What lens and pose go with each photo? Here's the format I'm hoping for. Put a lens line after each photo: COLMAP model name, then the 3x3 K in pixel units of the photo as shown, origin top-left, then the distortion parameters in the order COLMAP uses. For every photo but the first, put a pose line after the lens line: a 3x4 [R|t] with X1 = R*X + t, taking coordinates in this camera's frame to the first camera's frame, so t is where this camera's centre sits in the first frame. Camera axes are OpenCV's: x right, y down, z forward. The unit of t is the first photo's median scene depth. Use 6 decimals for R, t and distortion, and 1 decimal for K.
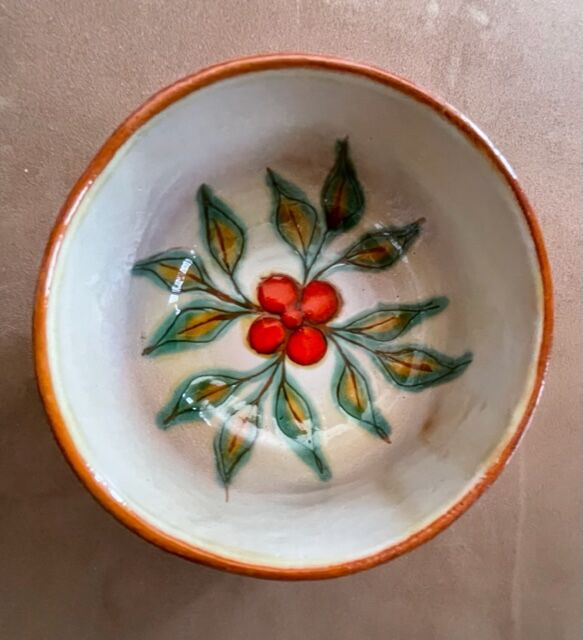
lens RADIAL K [[333.1, 0, 308.1], [0, 333.1, 329.6], [0, 0, 1]] dist [-0.003962, -0.000133]
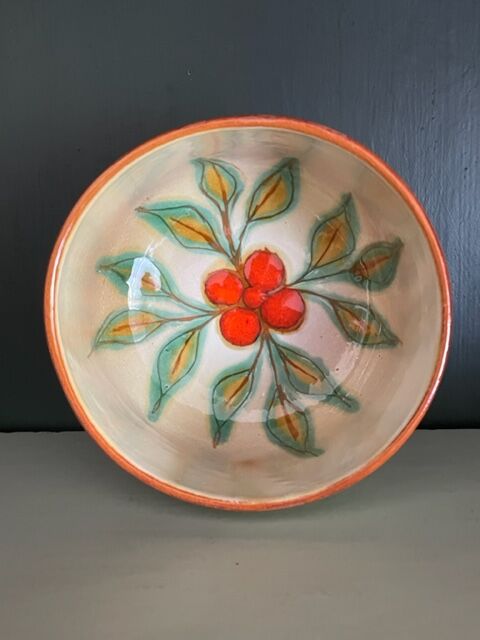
lens RADIAL K [[568.9, 0, 244.7], [0, 568.9, 325.6], [0, 0, 1]] dist [0.070813, 0.000086]
pose [[0.611955, 0.790888, -0.002572, 0.006810], [-0.787023, 0.609279, 0.096819, -0.129691], [0.078140, -0.057225, 0.995299, -0.698312]]
